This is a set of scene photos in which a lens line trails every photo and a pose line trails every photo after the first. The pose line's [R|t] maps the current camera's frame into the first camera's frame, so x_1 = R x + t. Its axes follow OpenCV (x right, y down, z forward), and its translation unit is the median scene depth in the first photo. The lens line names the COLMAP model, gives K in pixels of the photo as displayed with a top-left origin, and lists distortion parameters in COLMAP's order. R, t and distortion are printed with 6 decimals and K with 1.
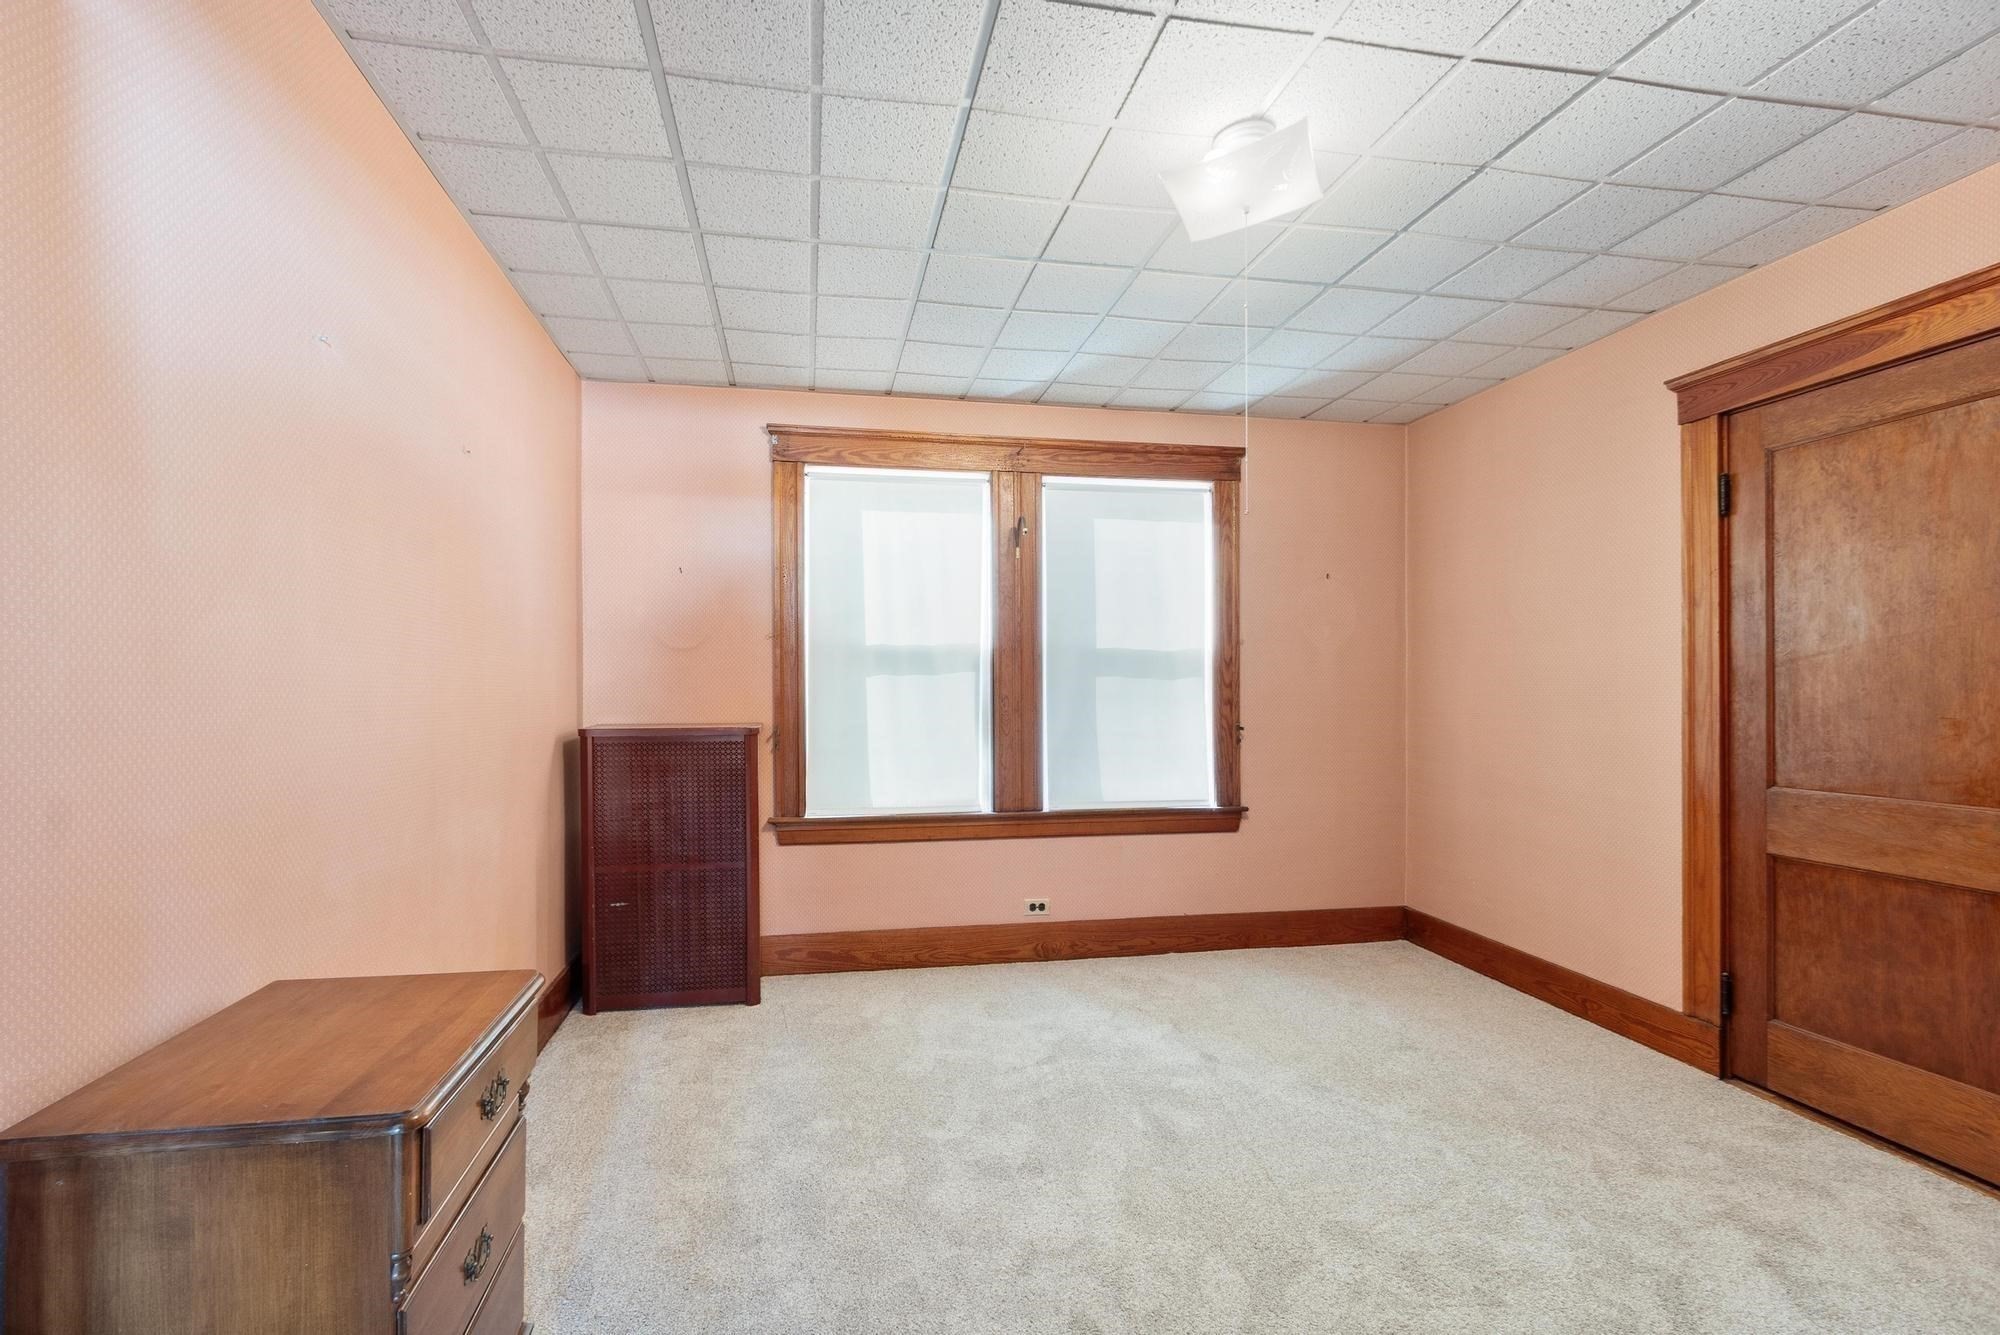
lens RADIAL K [[875.2, 0, 955.1], [0, 875.2, 683.0], [0, 0, 1]] dist [0.000282, 0.000267]
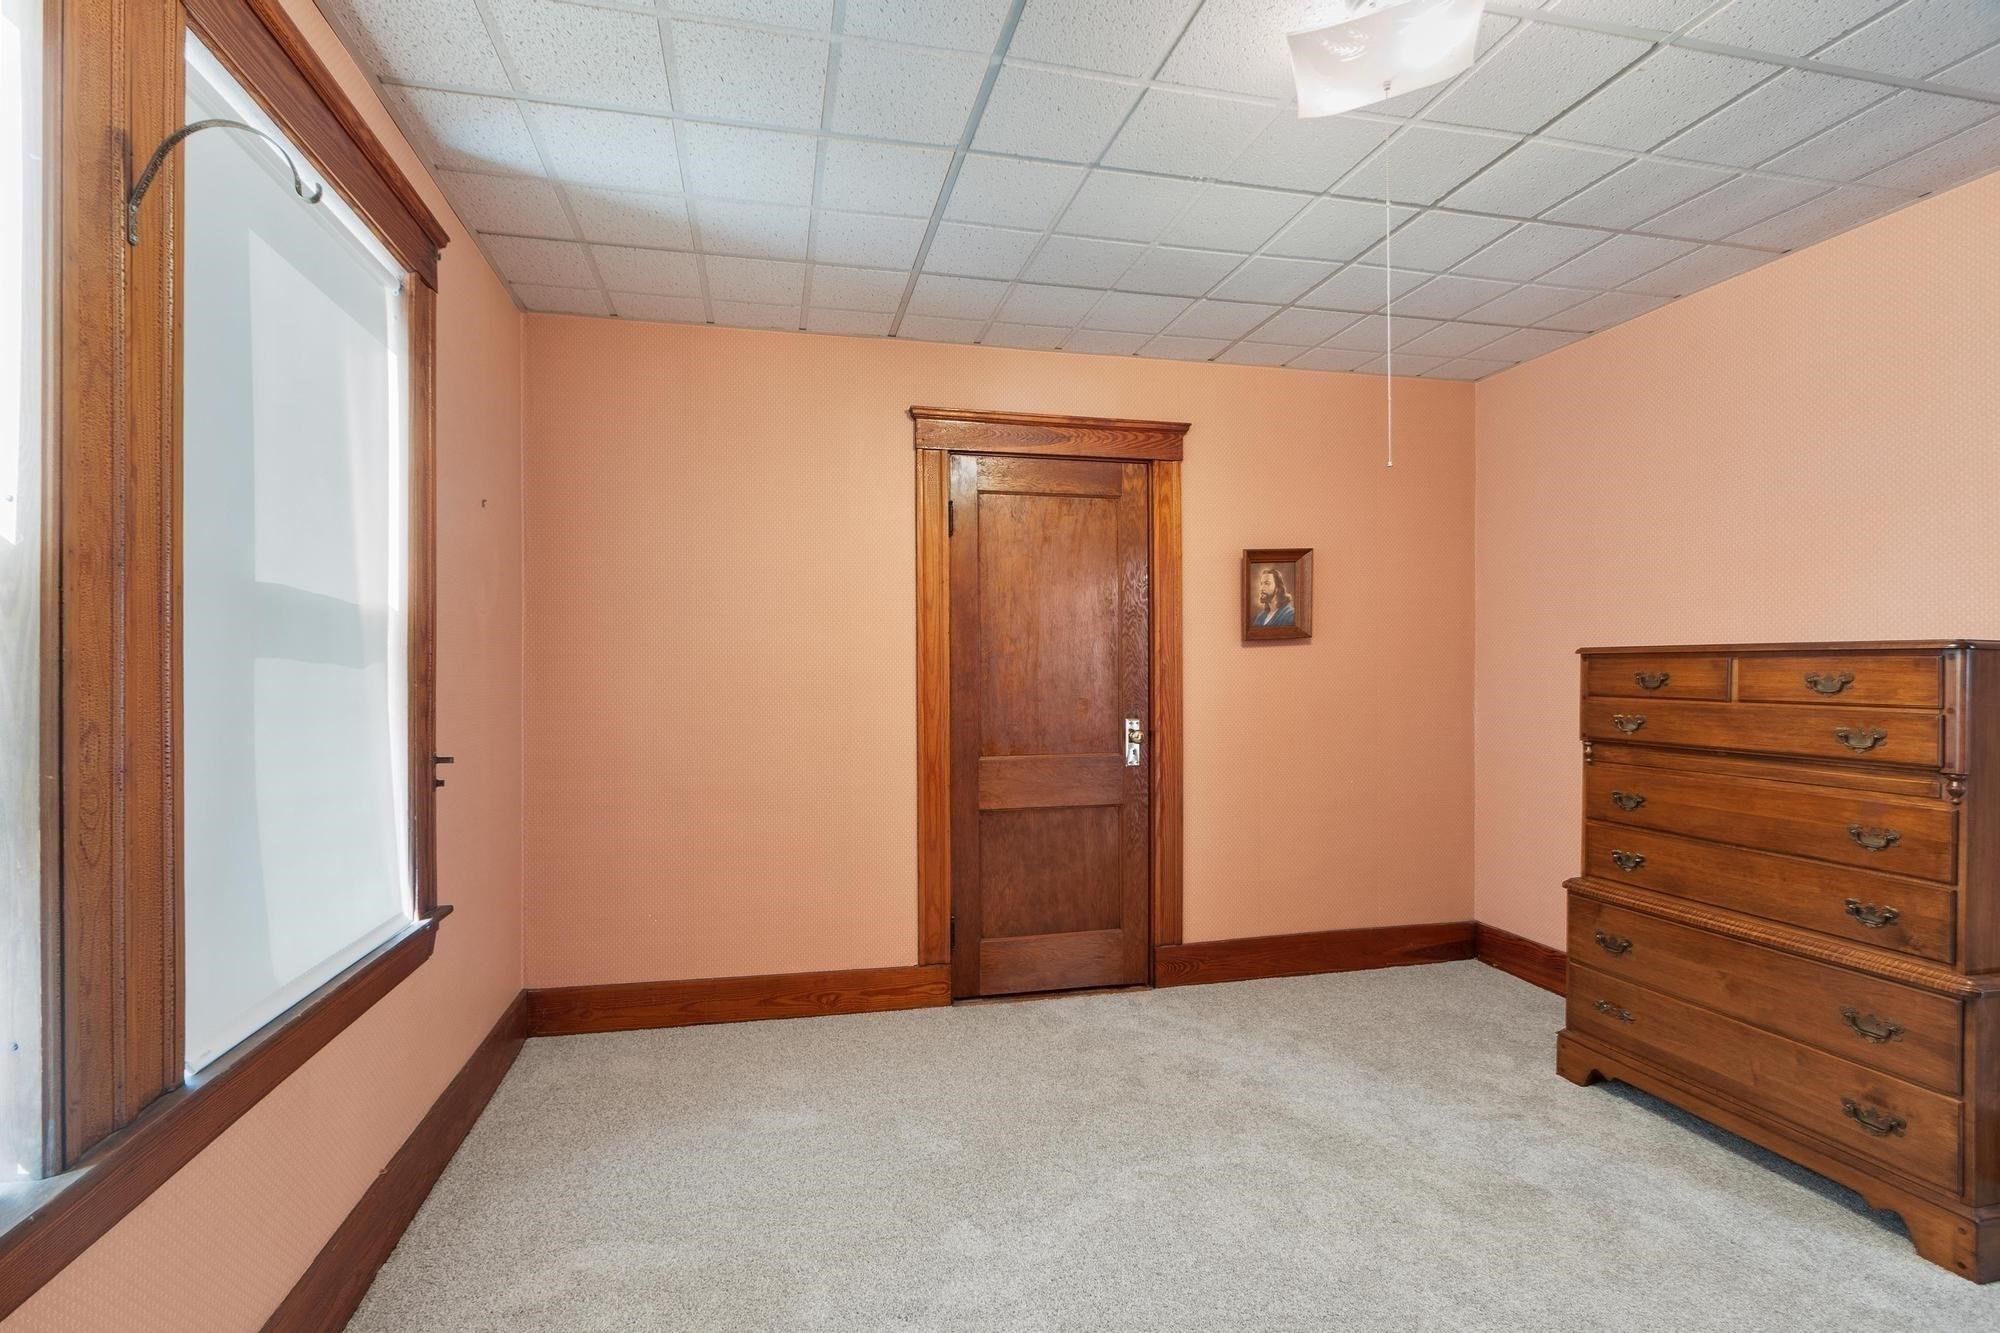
lens RADIAL K [[861.6, 0, 995.1], [0, 861.6, 662.6], [0, 0, 1]] dist [-0.002388, -0.000084]
pose [[-0.048471, 0.010075, 0.998774, -0.321455], [-0.005519, 0.999931, -0.010354, -0.005020], [-0.998809, -0.006014, -0.048412, 1.047870]]
